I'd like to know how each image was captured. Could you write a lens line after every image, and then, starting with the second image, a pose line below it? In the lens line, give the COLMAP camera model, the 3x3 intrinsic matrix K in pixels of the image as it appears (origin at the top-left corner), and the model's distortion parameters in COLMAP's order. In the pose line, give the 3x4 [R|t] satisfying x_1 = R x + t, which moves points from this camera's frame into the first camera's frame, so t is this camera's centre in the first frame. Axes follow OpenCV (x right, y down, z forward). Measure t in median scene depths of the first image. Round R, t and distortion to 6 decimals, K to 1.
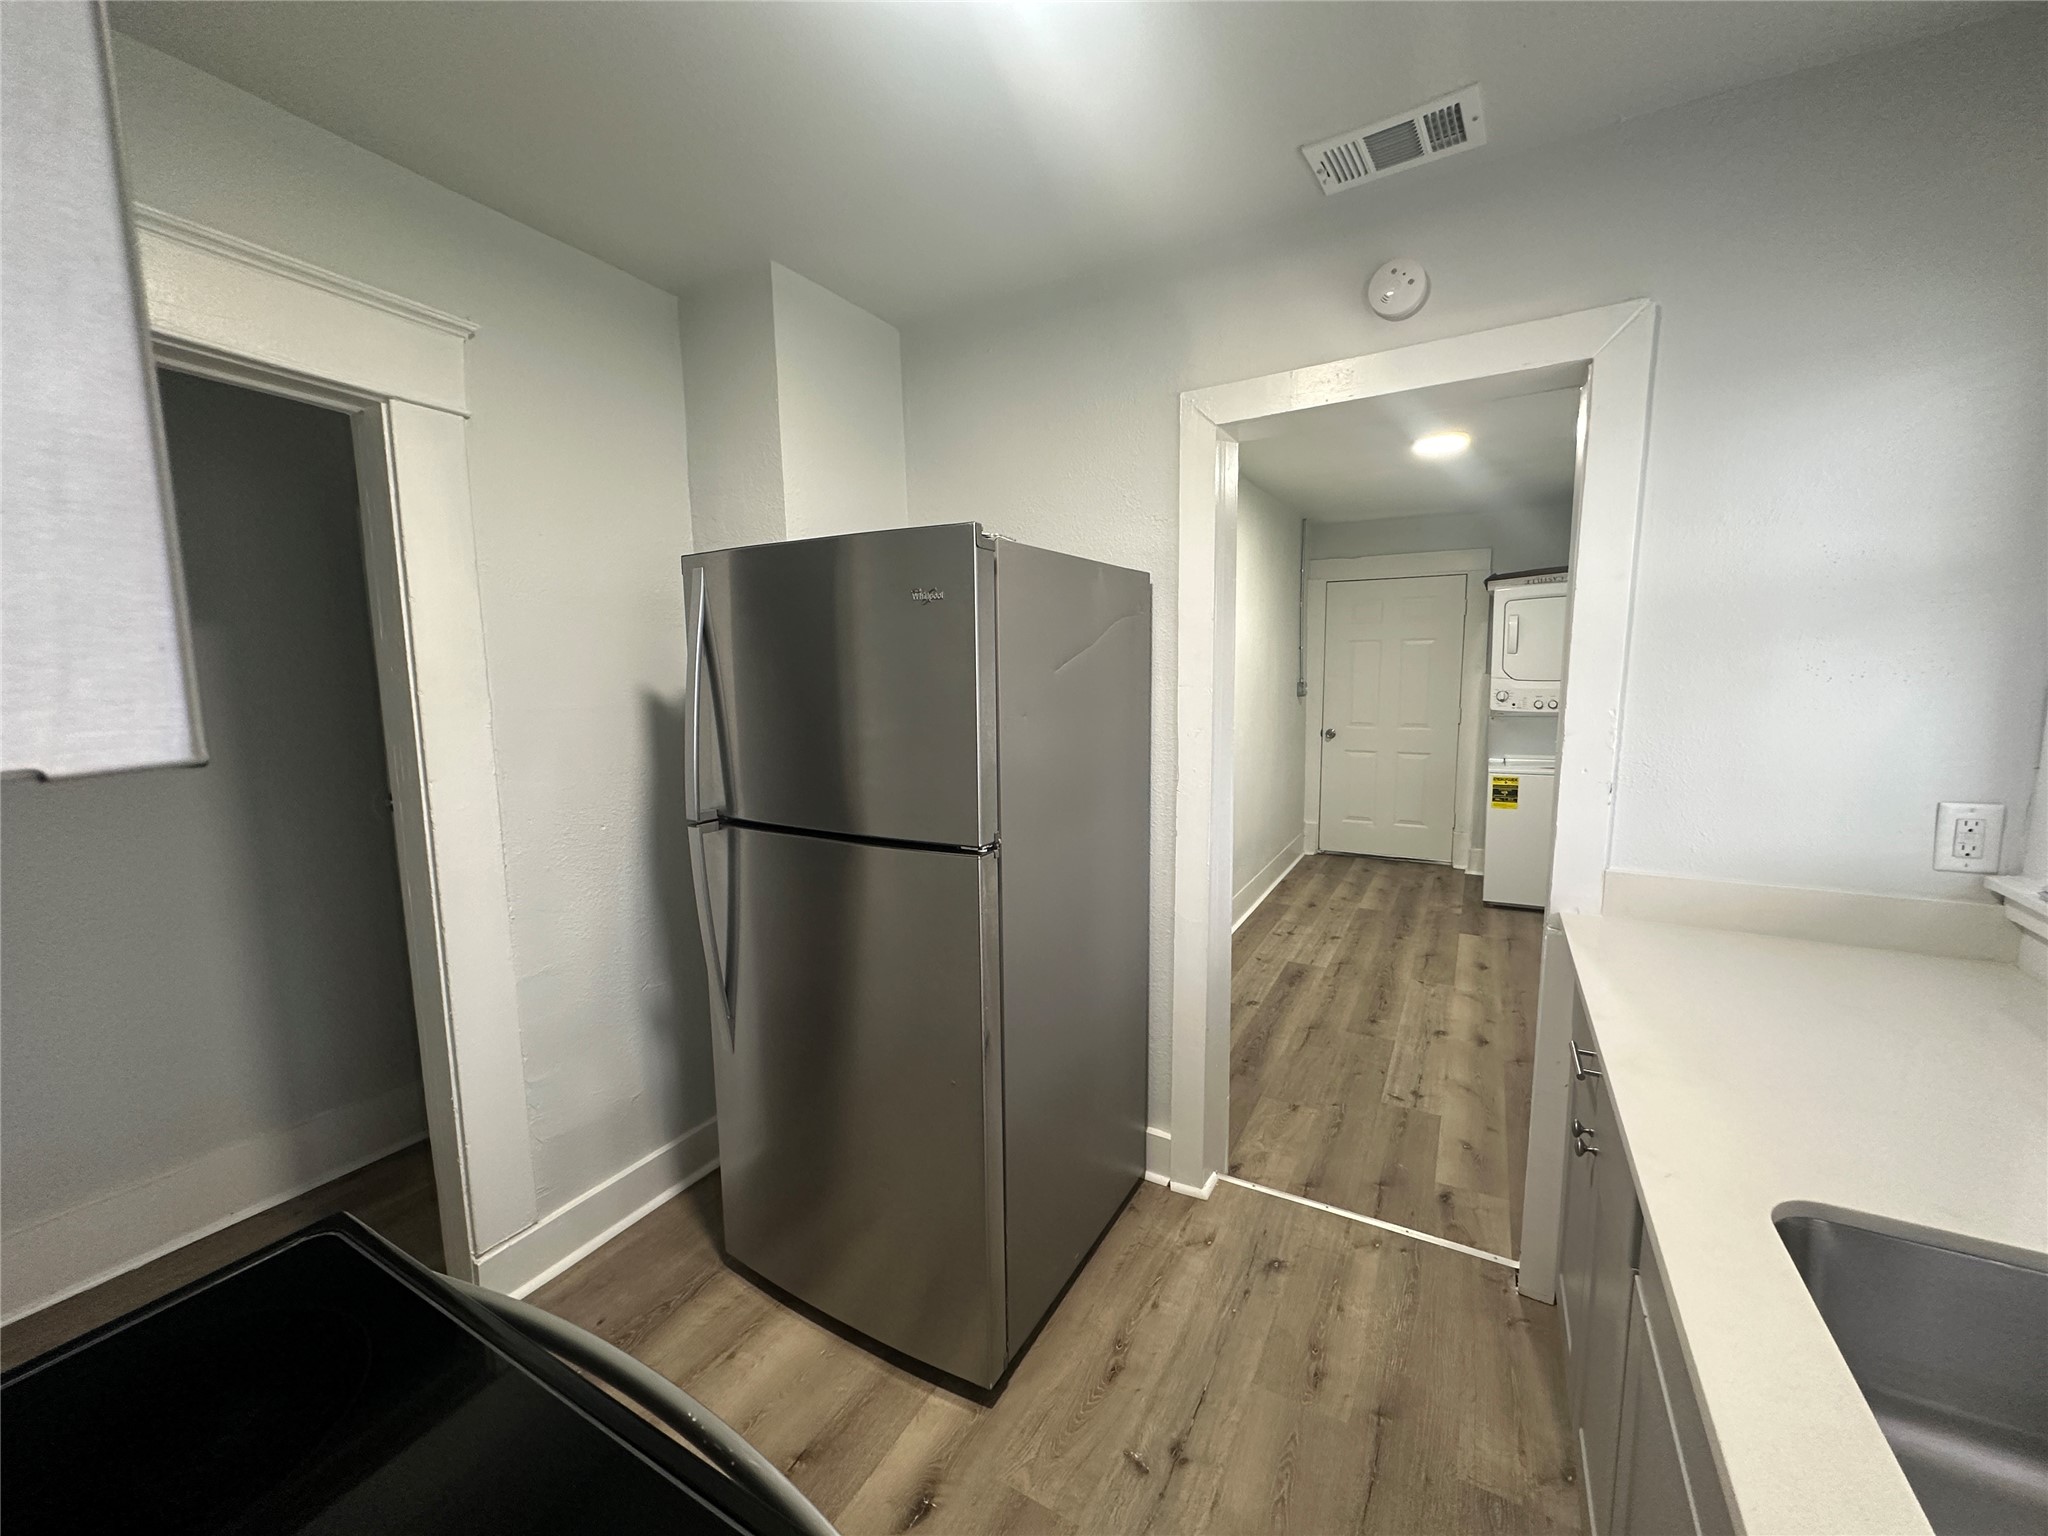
lens RADIAL K [[812.5, 0, 1021.8], [0, 812.5, 766.5], [0, 0, 1]] dist [-0.000841, -0.000212]
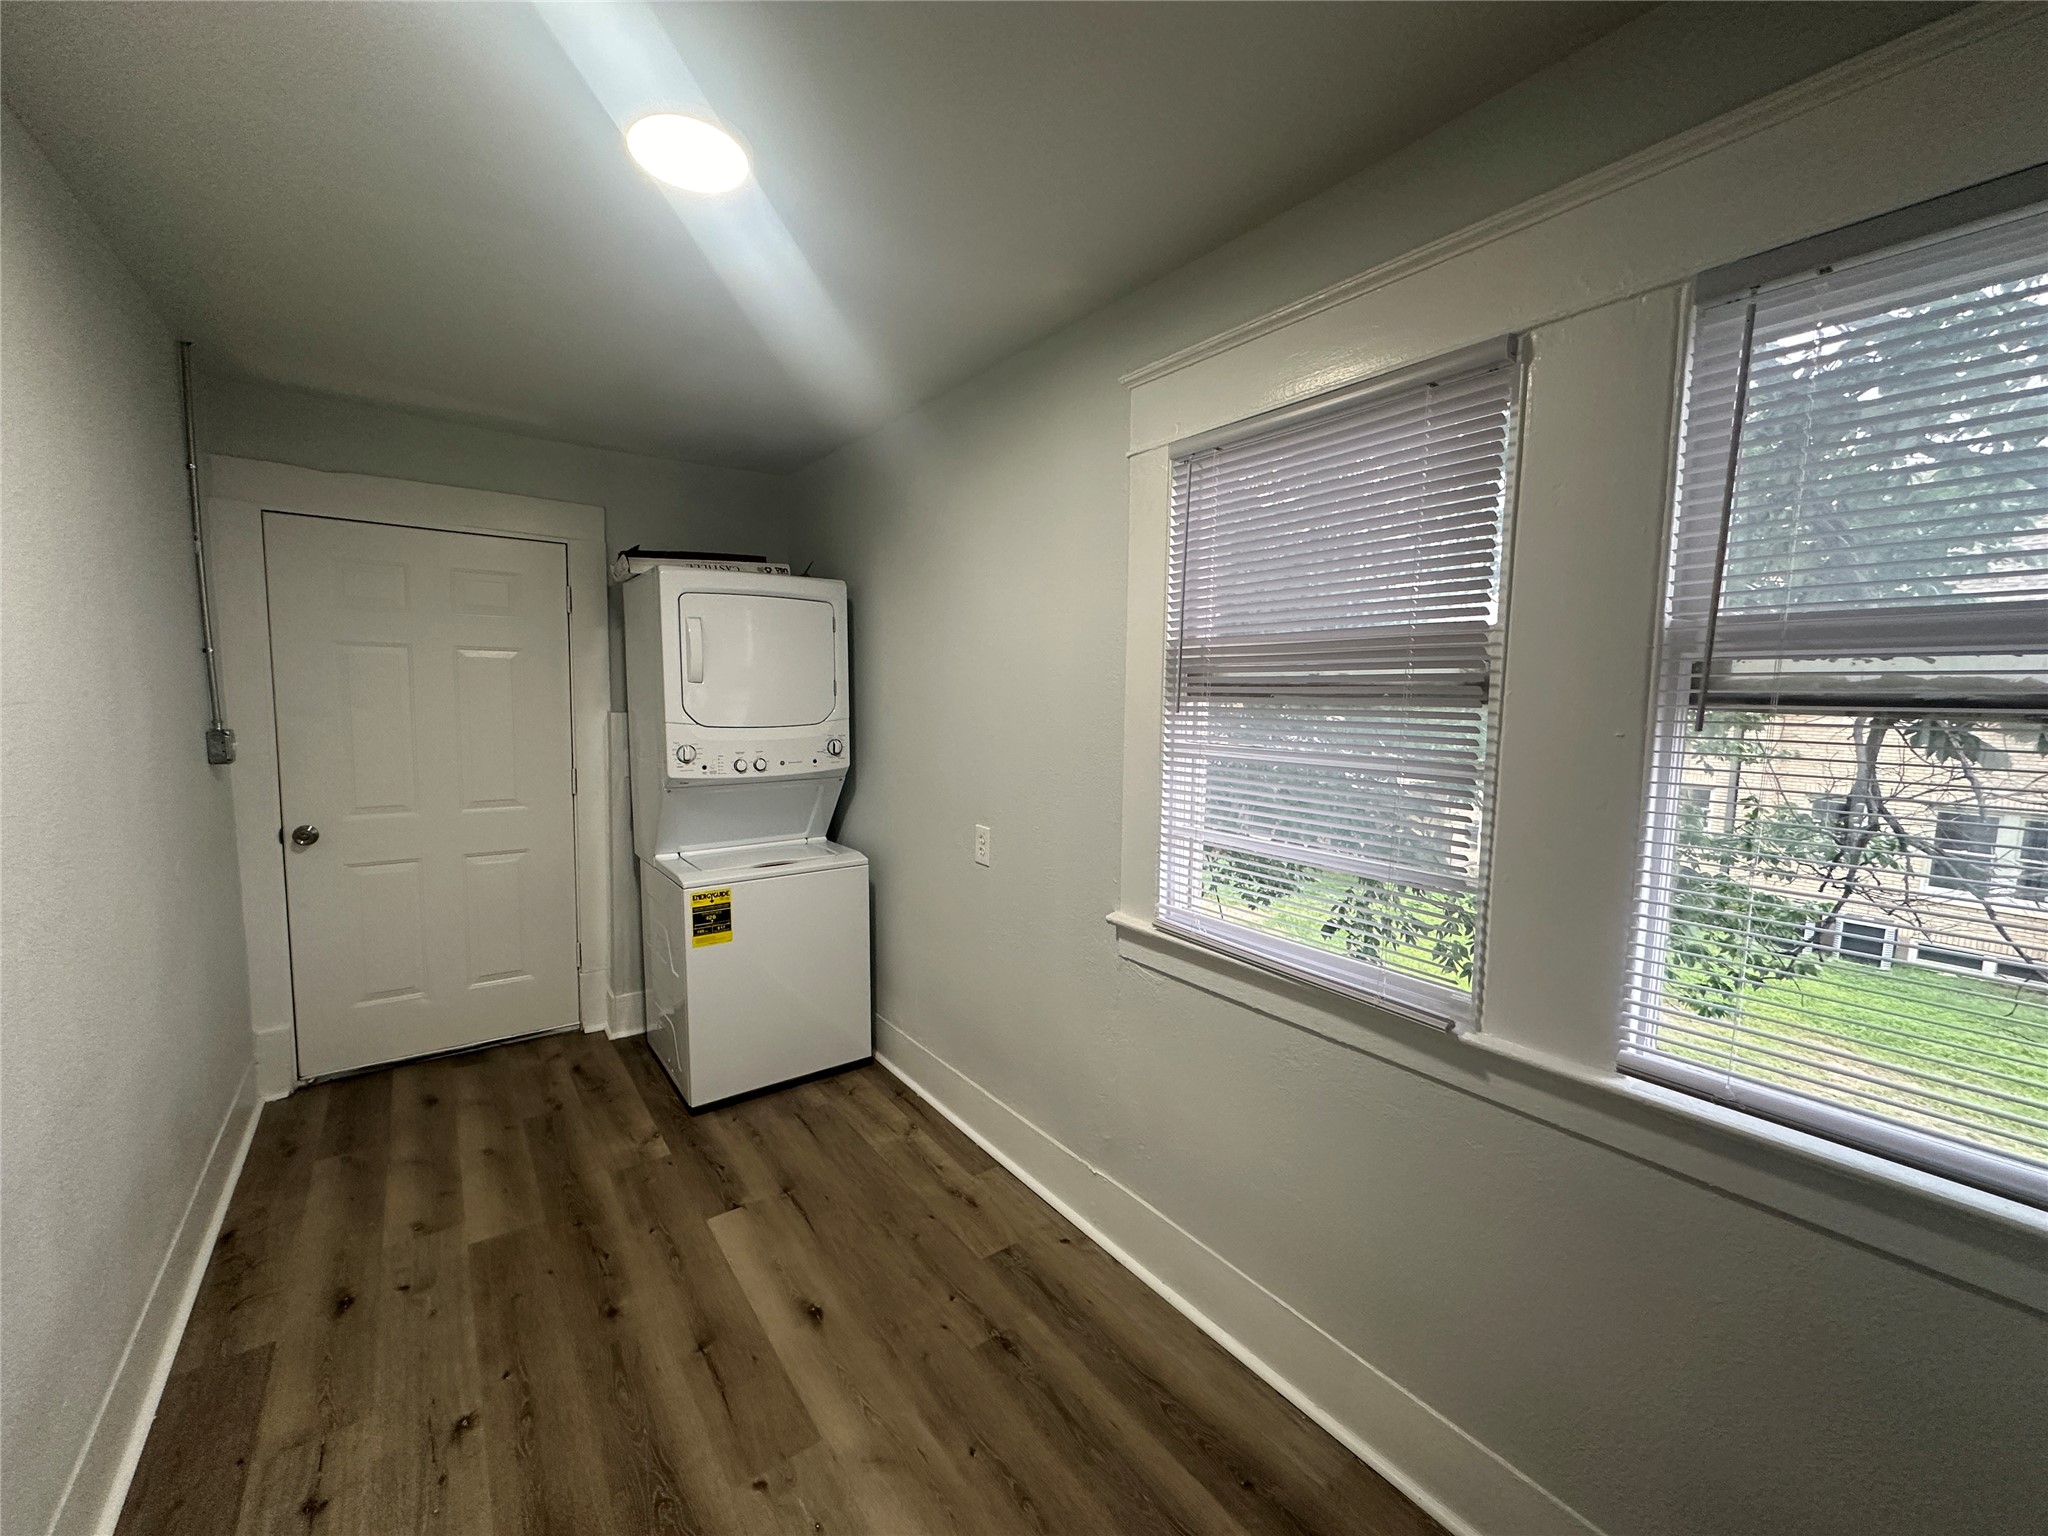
lens RADIAL K [[812.5, 0, 1015.8], [0, 812.5, 764.3], [0, 0, 1]] dist [-0.000841, -0.000212]
pose [[0.410097, -0.062941, 0.909868, 0.397300], [0.089660, 0.995566, 0.028458, -0.190813], [-0.907624, 0.069908, 0.413922, 1.390041]]
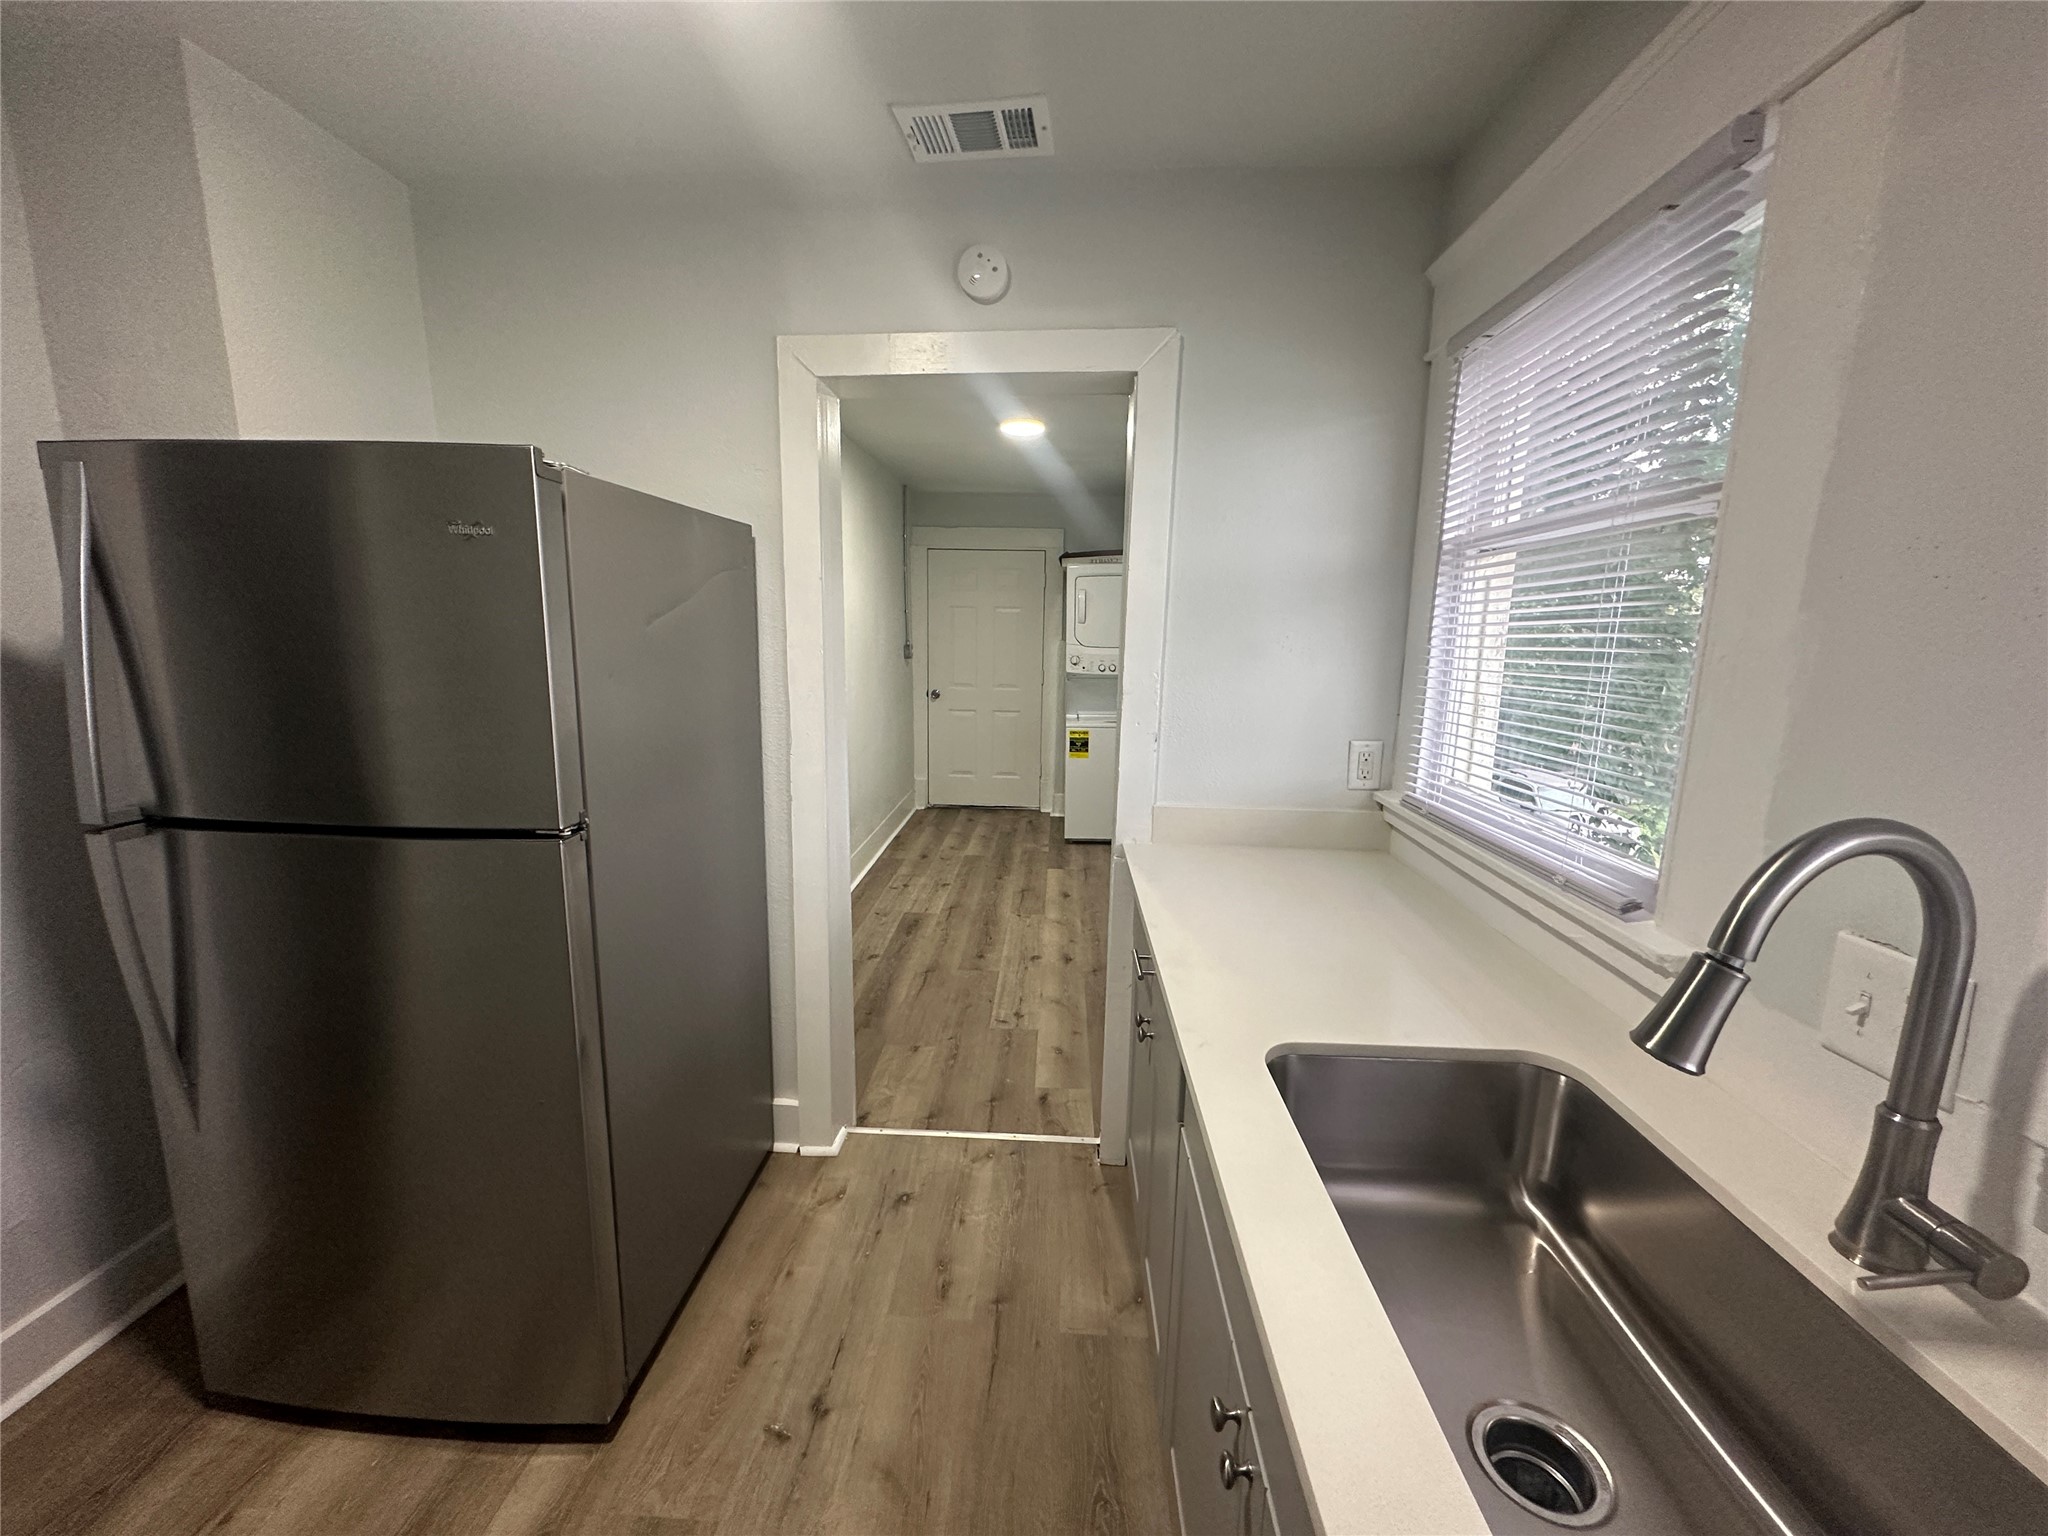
lens RADIAL K [[812.5, 0, 1021.1], [0, 812.5, 765.4], [0, 0, 1]] dist [-0.000841, -0.000212]
pose [[0.892380, -0.047233, 0.448806, 0.000433], [0.026407, 0.998269, 0.052554, -0.001069], [-0.450511, -0.035046, 0.892083, 0.008100]]
